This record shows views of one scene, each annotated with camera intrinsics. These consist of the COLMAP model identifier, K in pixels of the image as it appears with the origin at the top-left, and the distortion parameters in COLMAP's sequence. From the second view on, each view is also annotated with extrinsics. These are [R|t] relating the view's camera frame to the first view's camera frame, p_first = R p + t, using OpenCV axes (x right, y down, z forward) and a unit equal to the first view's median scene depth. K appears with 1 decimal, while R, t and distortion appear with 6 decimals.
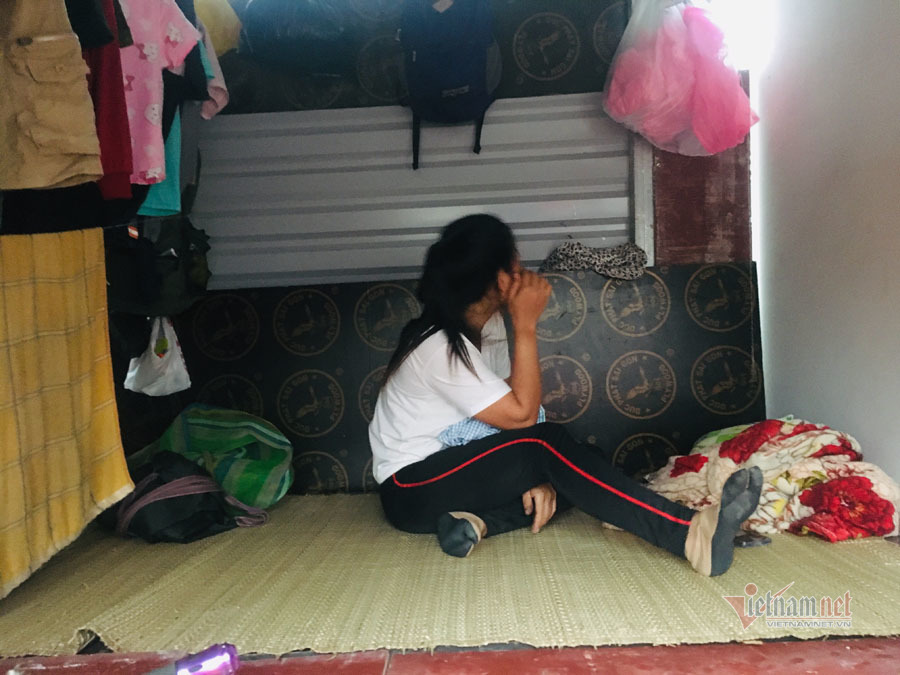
lens RADIAL K [[736.3, 0, 450.0], [0, 736.3, 337.5], [0, 0, 1]] dist [0.058561, 0.001001]
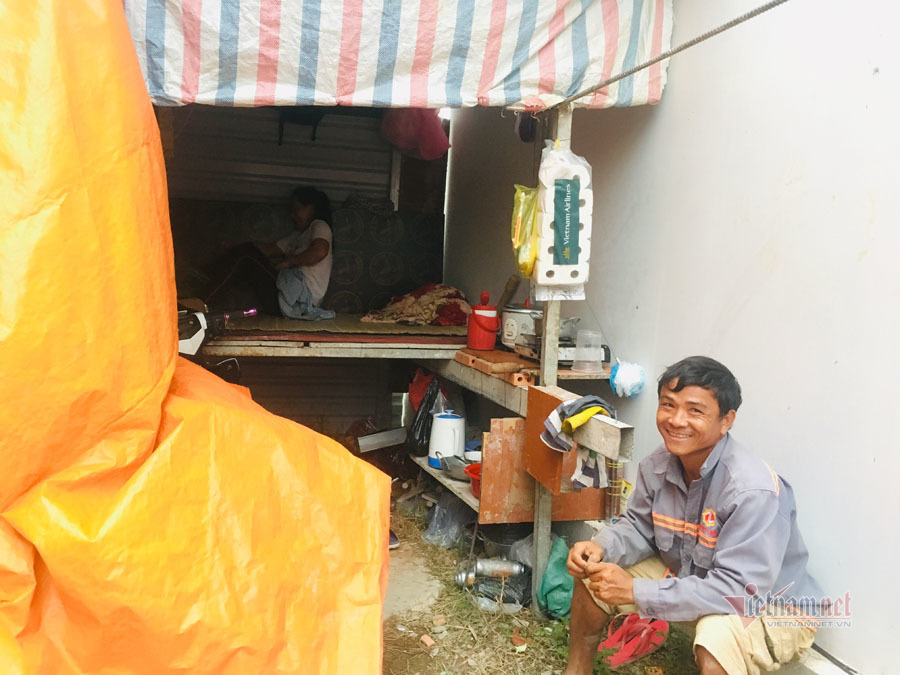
lens RADIAL K [[736.3, 0, 450.0], [0, 736.3, 337.5], [0, 0, 1]] dist [0.058561, 0.001001]
pose [[0.958459, 0.067435, 0.277143, -0.126285], [-0.096178, 0.991155, 0.091447, 0.049422], [-0.268525, -0.114303, 0.956467, -1.028681]]
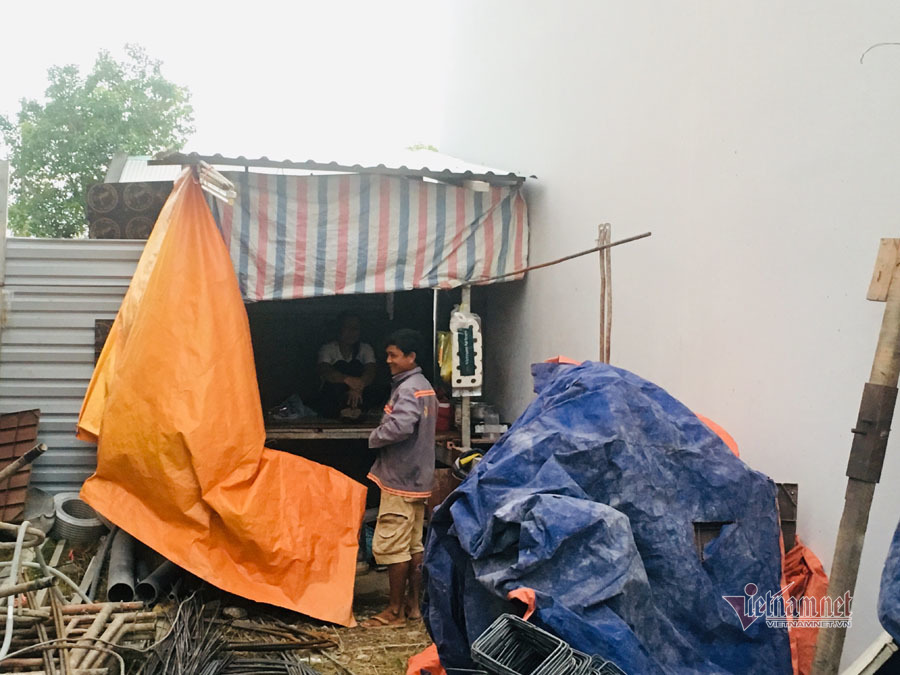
lens RADIAL K [[1502.2, 0, 450.0], [0, 1502.2, 337.5], [0, 0, 1]] dist [-0.013938, -0.001600]
pose [[0.982824, 0.050705, 0.177441, -0.671580], [-0.059541, 0.997219, 0.044828, -0.528780], [-0.174674, -0.054623, 0.983110, -6.517395]]
